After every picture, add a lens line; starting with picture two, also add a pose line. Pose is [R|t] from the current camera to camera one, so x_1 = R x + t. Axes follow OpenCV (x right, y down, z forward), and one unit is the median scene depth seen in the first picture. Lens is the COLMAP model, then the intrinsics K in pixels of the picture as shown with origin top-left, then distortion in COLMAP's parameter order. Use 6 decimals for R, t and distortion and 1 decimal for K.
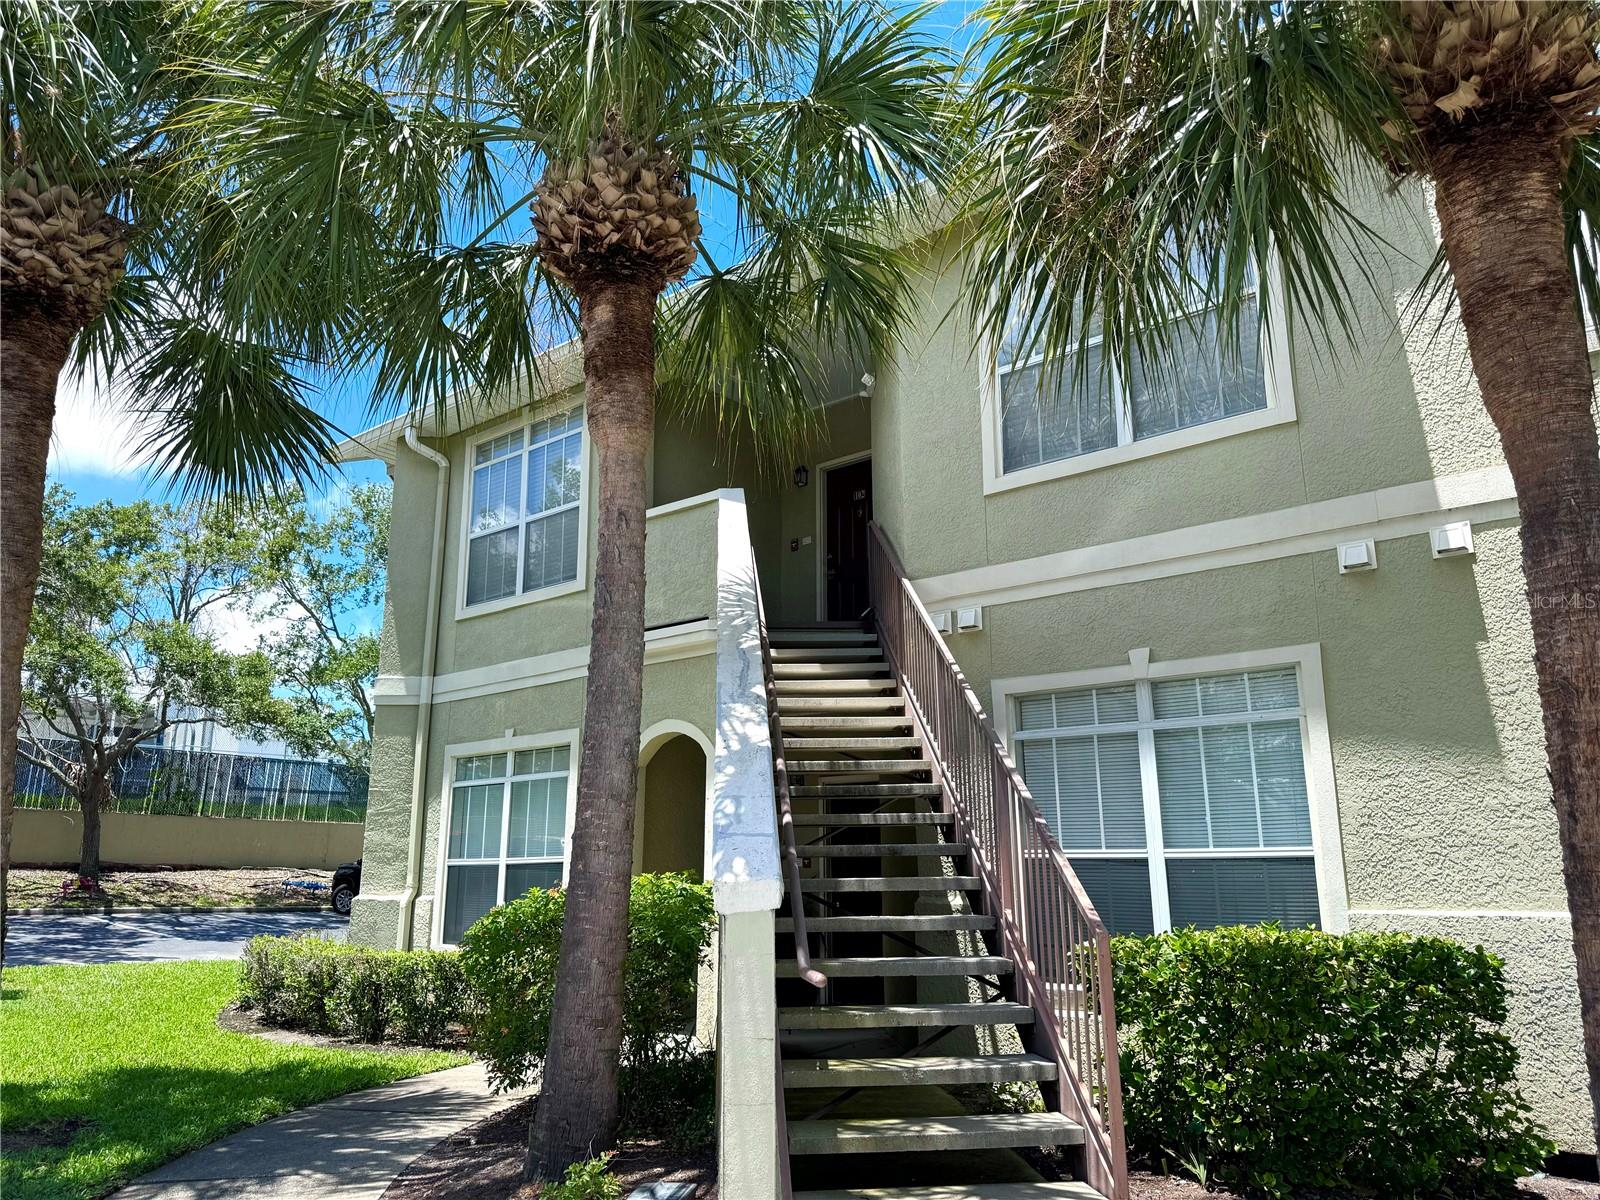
lens RADIAL K [[1130.8, 0, 800.4], [0, 1130.8, 609.5], [0, 0, 1]] dist [0.111446, -0.126811]
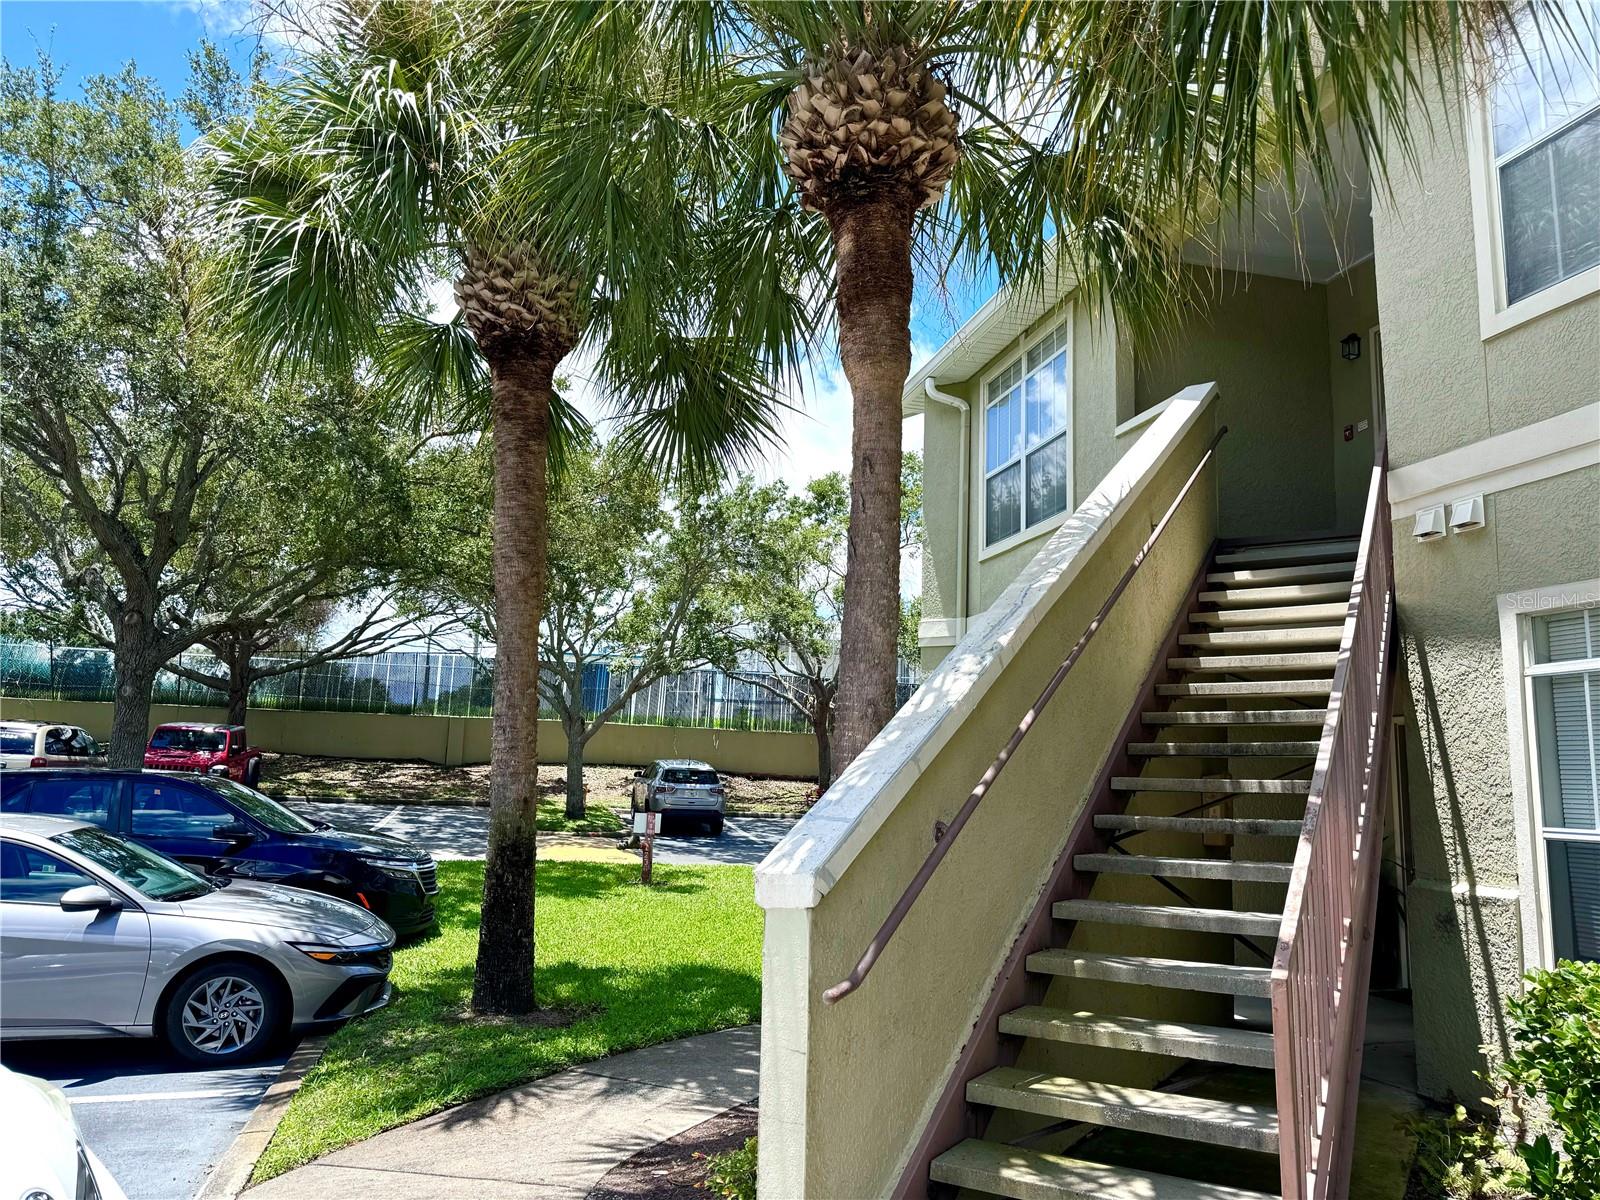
lens RADIAL K [[1130.8, 0, 800.4], [0, 1130.8, 609.5], [0, 0, 1]] dist [0.111446, -0.126811]
pose [[0.813071, -0.060394, -0.579023, 0.164549], [0.099110, 0.994445, 0.035448, 0.000558], [0.573666, -0.086208, 0.814540, 0.097410]]
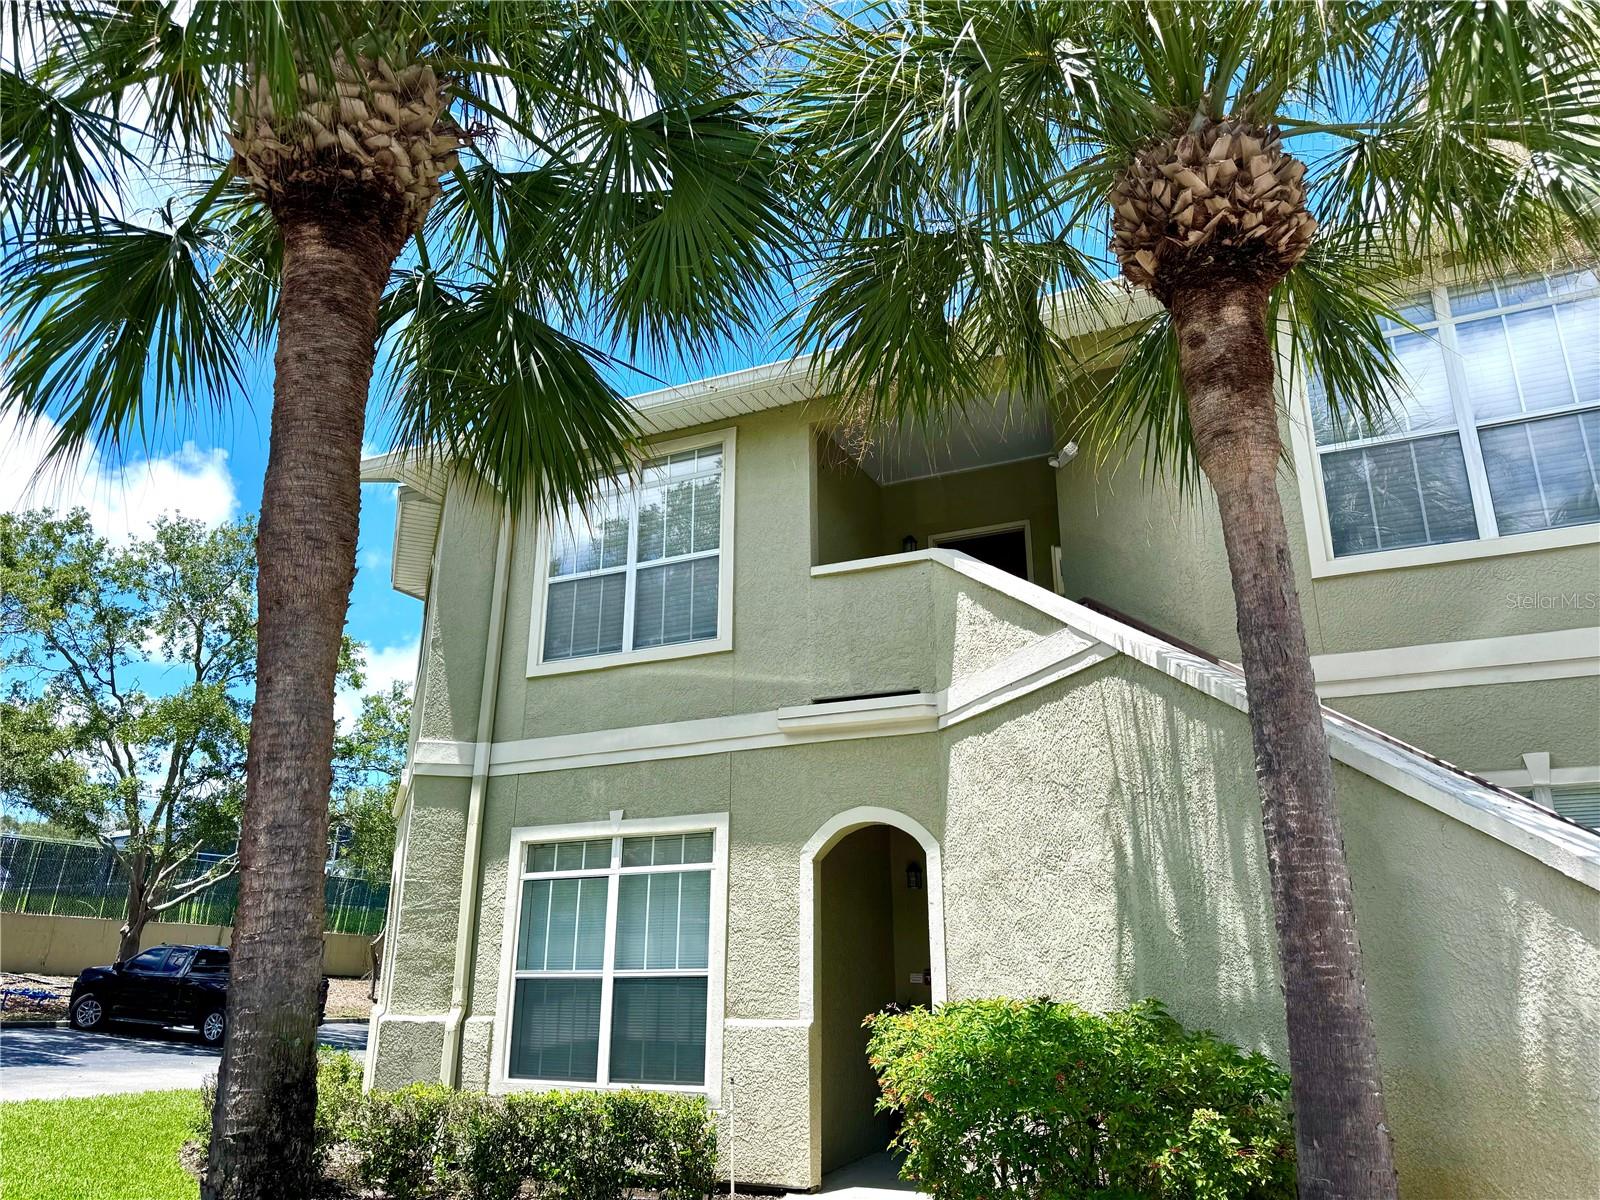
lens RADIAL K [[1123.6, 0, 820.0], [0, 1123.6, 588.8], [0, 0, 1]] dist [0.051061, -0.049421]
pose [[0.964552, 0.086635, 0.249266, -0.336209], [-0.060582, 0.992042, -0.110371, 0.025806], [-0.256845, 0.091358, 0.962125, 0.150979]]
